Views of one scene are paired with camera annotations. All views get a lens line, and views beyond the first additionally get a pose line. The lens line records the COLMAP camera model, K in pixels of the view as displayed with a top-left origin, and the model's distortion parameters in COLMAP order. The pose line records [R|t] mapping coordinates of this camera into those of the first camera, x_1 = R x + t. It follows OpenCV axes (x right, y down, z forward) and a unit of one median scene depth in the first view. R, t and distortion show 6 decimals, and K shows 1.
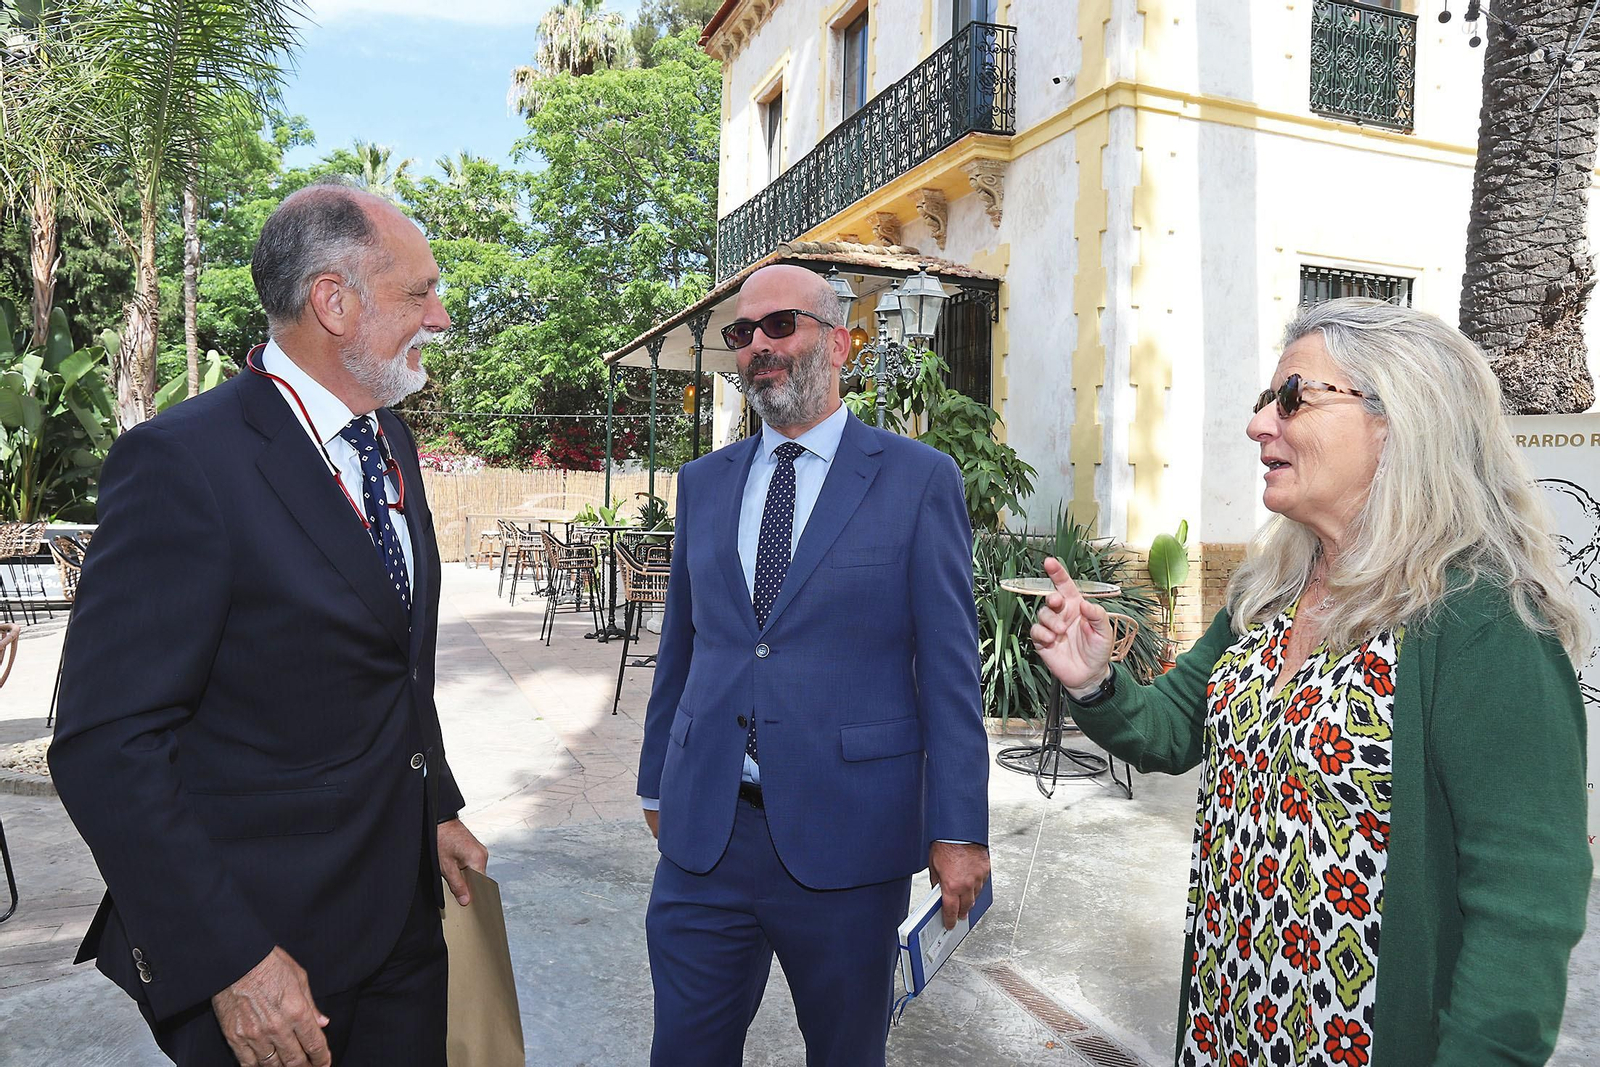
lens RADIAL K [[1116.9, 0, 796.7], [0, 1116.9, 529.2], [0, 0, 1]] dist [-0.047371, 0.061119]
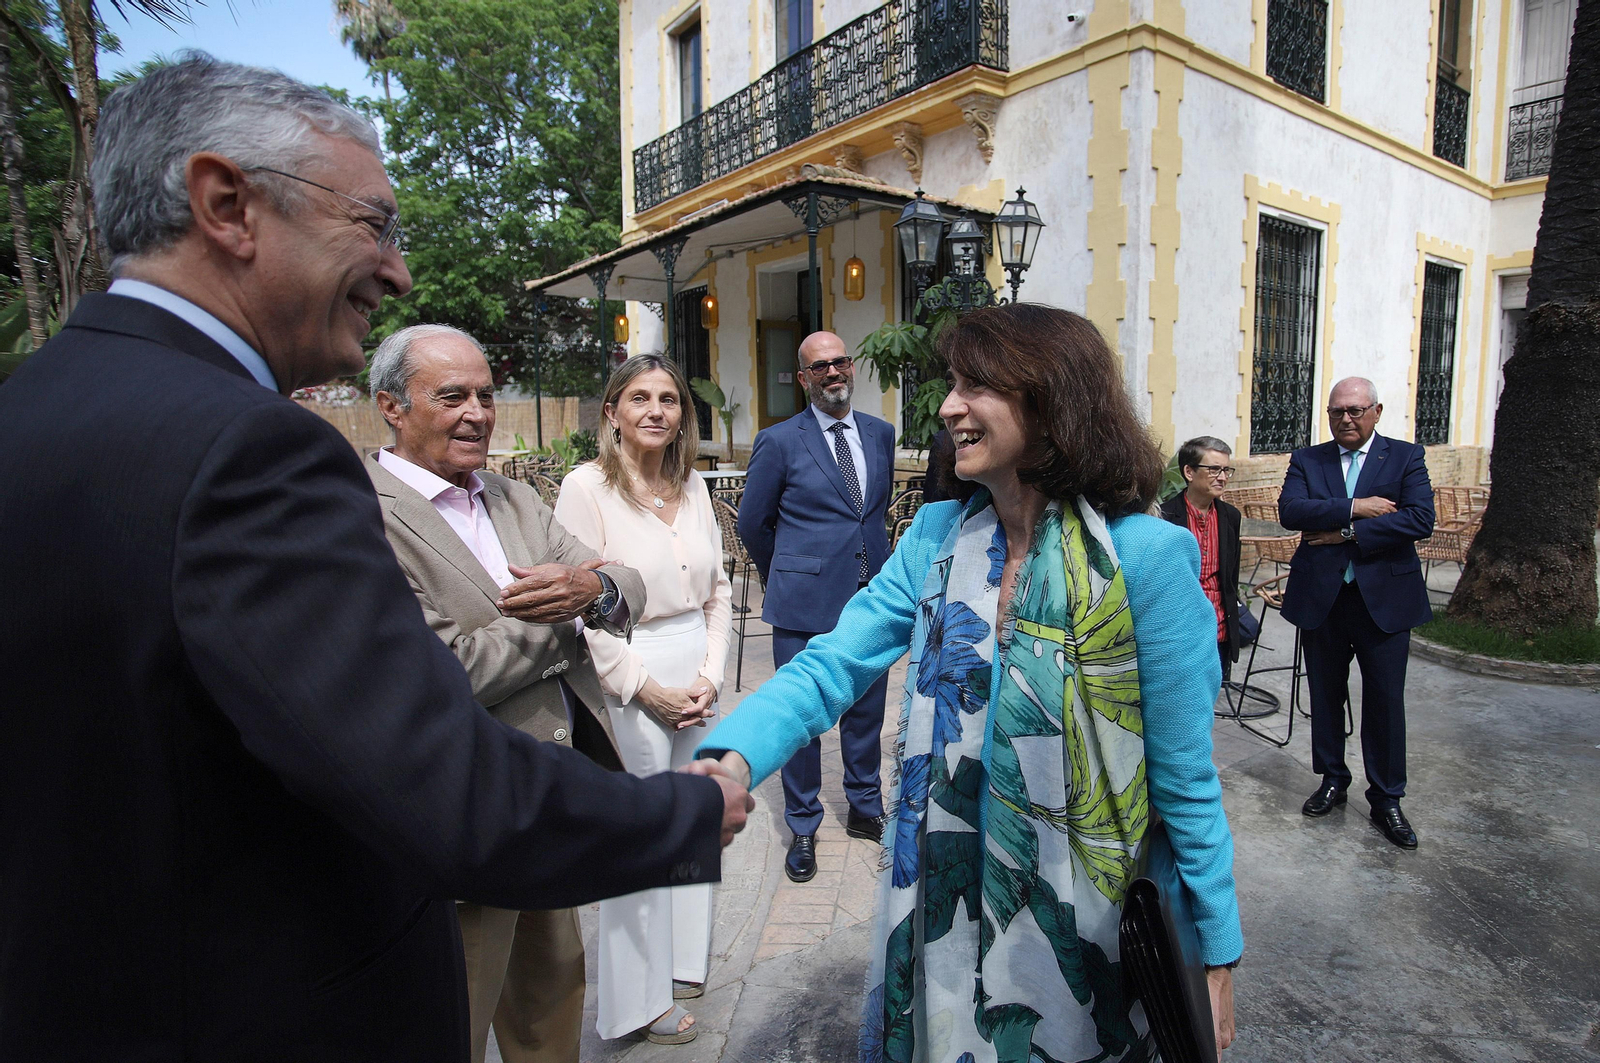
lens RADIAL K [[897.4, 0, 910.1], [0, 897.4, 538.5], [0, 0, 1]] dist [-0.076641, 0.032897]
pose [[0.948887, -0.068854, 0.308015, -0.137807], [0.031803, 0.991806, 0.123734, -0.022332], [-0.314010, -0.107613, 0.943301, 0.164505]]
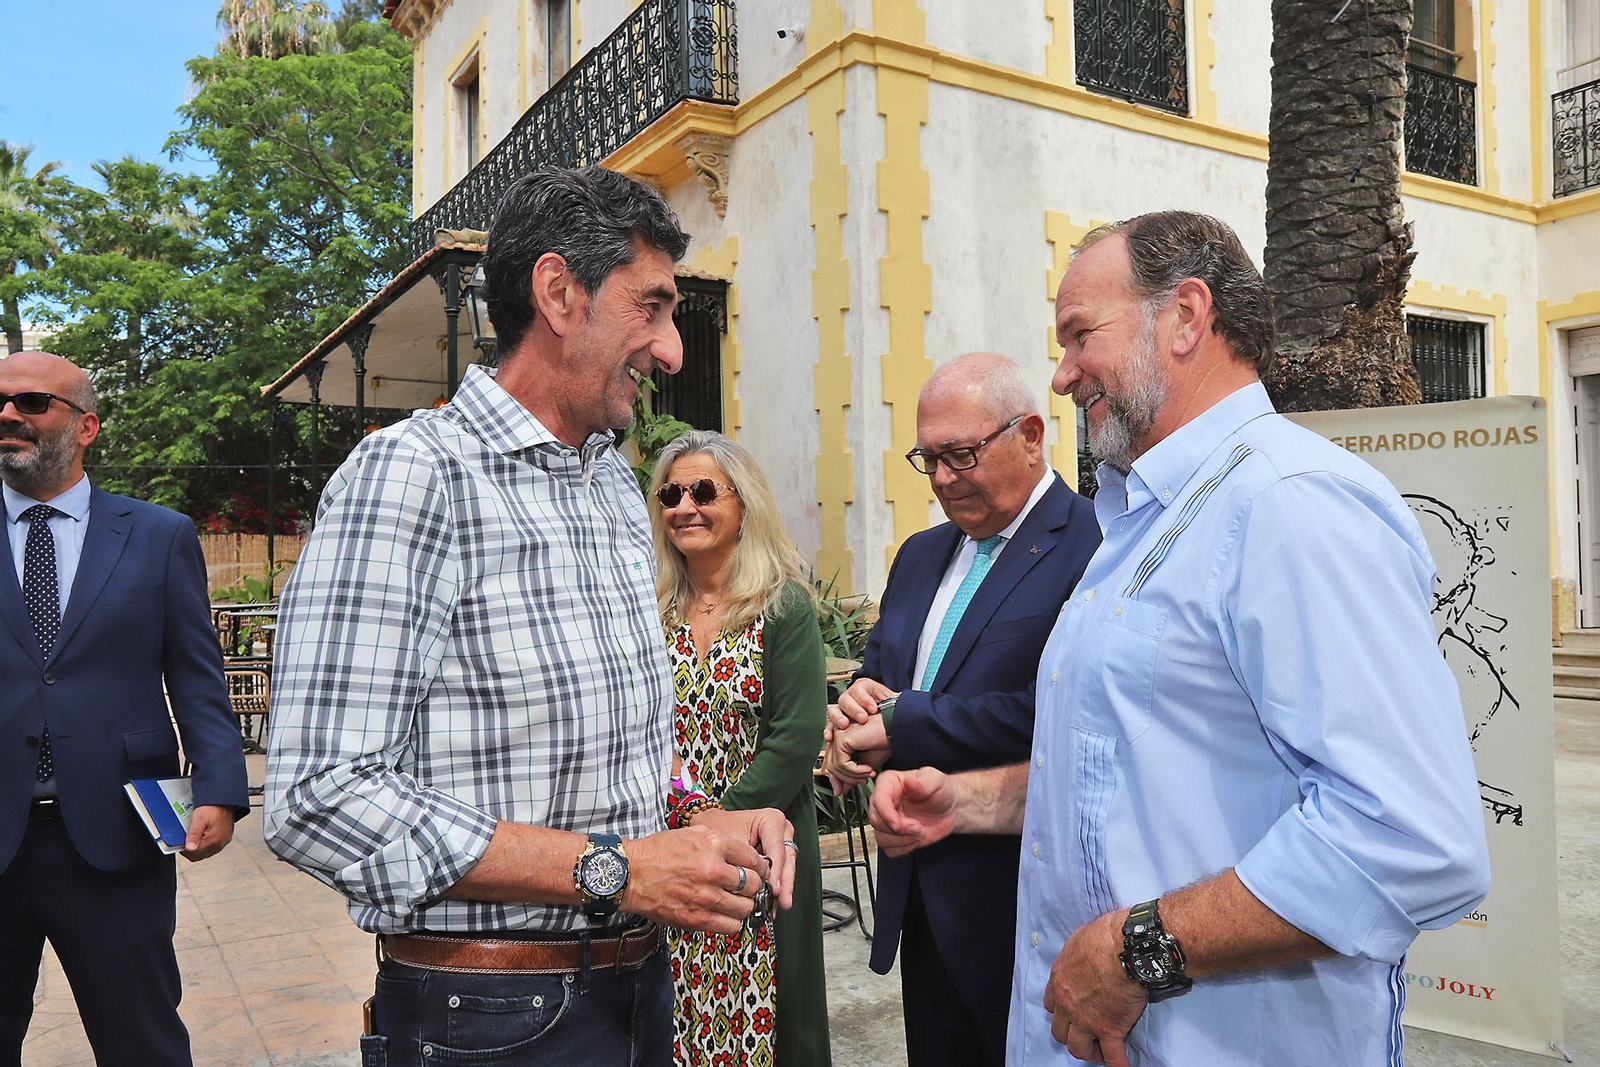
lens RADIAL K [[1226.7, 0, 794.9], [0, 1226.7, 529.8], [0, 0, 1]] dist [-0.048406, 0.084617]
pose [[0.981965, -0.031820, 0.186367, 0.047269], [0.040703, 0.998201, -0.044031, -0.001242], [-0.184630, 0.050823, 0.981493, 0.099583]]
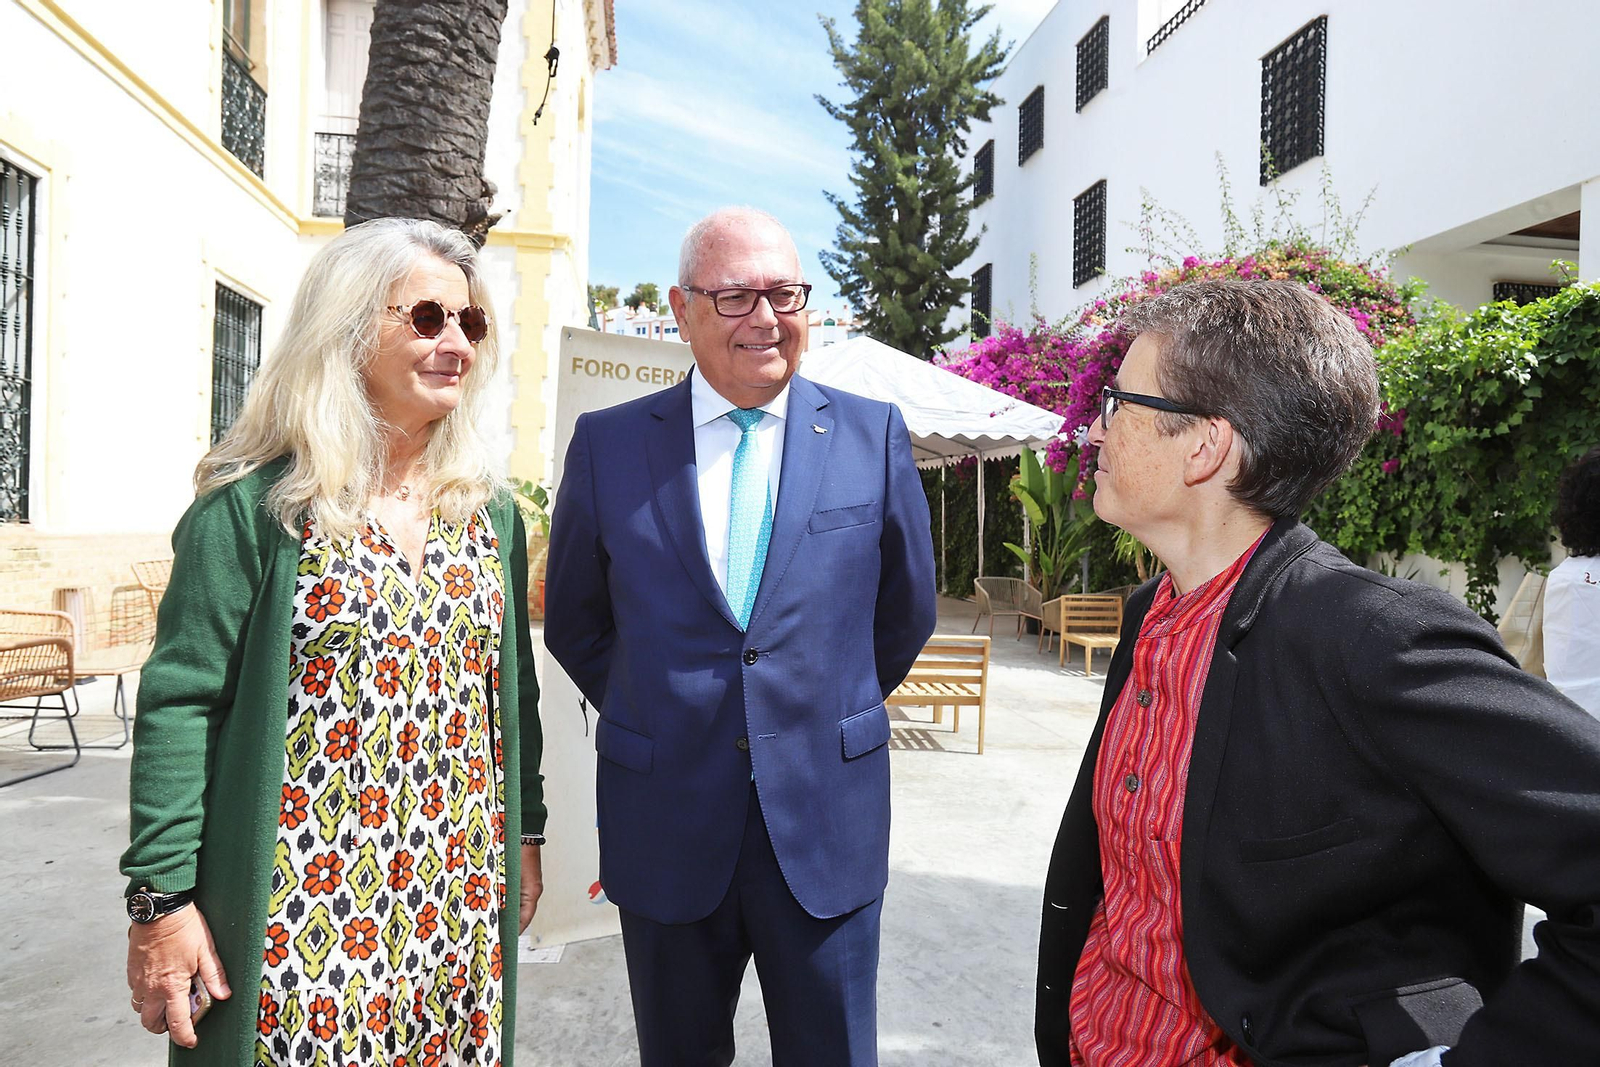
lens RADIAL K [[985.0, 0, 791.6], [0, 985.0, 532.9], [0, 0, 1]] dist [-0.066284, 0.050415]
pose [[0.209389, -0.022236, 0.977580, 0.007580], [0.003621, 0.999752, 0.021965, 0.003757], [-0.977826, -0.001059, 0.209418, 0.272542]]
